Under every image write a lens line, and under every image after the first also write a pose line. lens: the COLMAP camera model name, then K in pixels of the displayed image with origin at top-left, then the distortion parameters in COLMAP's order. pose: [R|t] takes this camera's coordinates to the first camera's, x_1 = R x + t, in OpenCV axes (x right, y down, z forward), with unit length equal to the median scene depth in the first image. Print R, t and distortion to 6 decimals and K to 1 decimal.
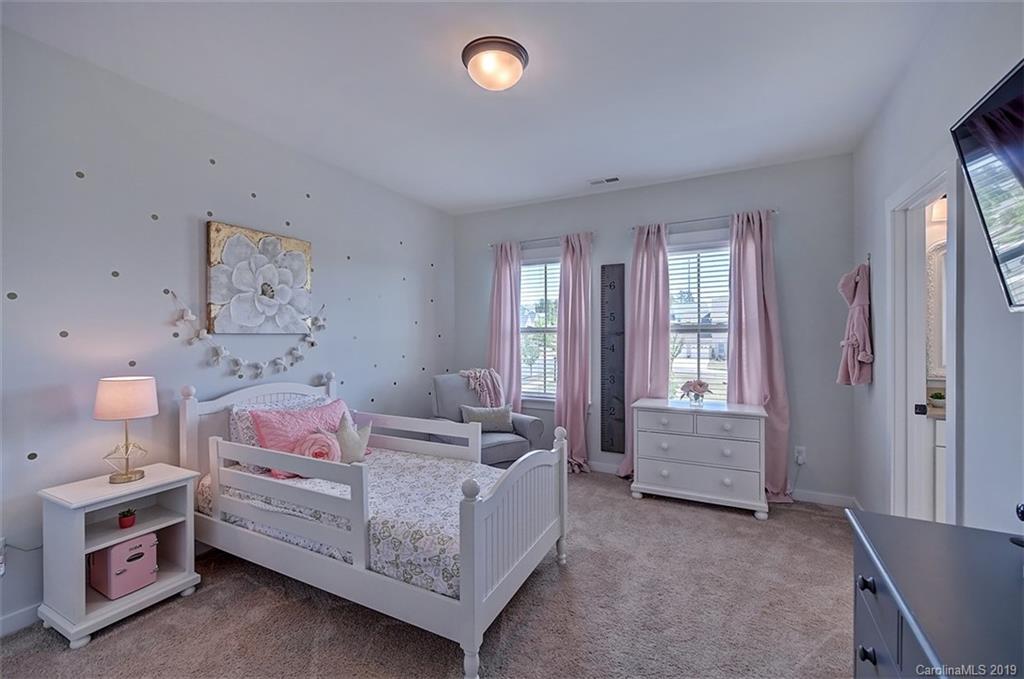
lens RADIAL K [[426.0, 0, 513.7], [0, 426.0, 335.0], [0, 0, 1]] dist [0.002954, 0.000085]
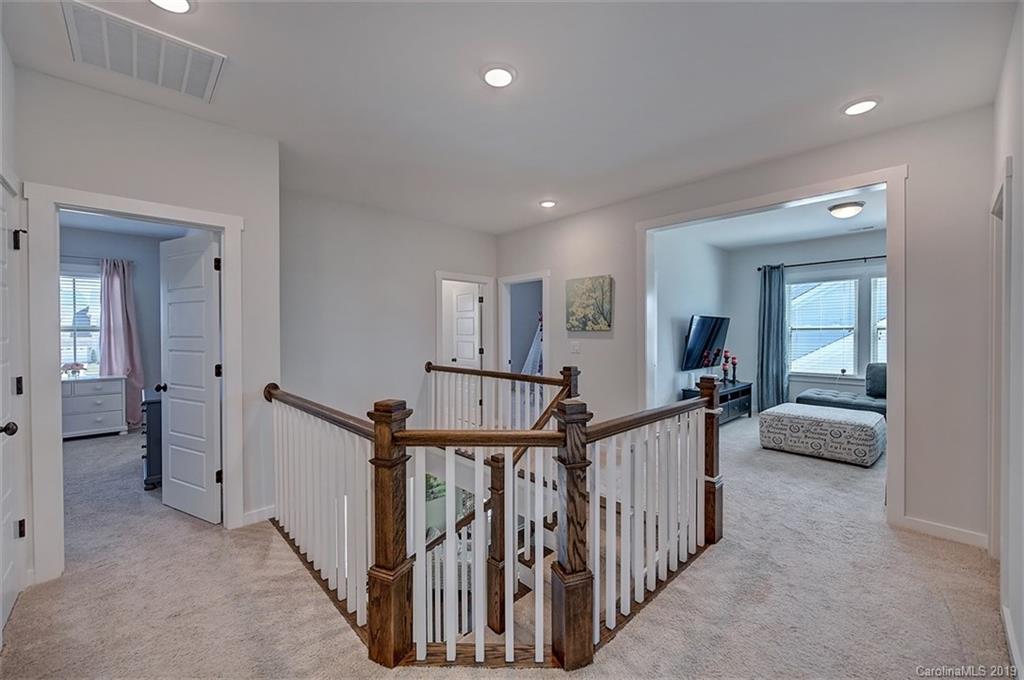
lens RADIAL K [[406.7, 0, 517.3], [0, 406.7, 340.6], [0, 0, 1]] dist [0.001473, 0.000164]
pose [[0.328591, -0.009203, 0.944427, -0.452385], [0.005494, 0.999954, 0.007833, 0.024926], [-0.944456, 0.002615, 0.328627, -1.040601]]
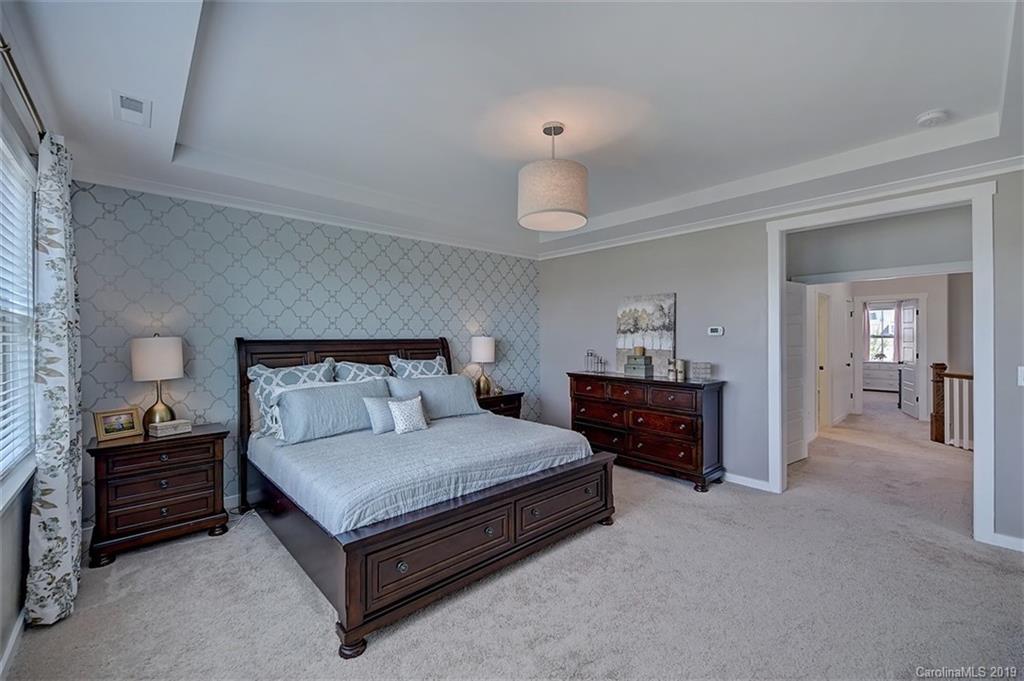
lens RADIAL K [[426.0, 0, 513.2], [0, 426.0, 342.0], [0, 0, 1]] dist [0.002954, 0.000085]
pose [[0.941176, -0.003355, -0.337899, -0.965339], [0.003407, 0.999994, -0.000441, 0.016543], [0.337899, -0.000736, 0.941182, -2.624002]]
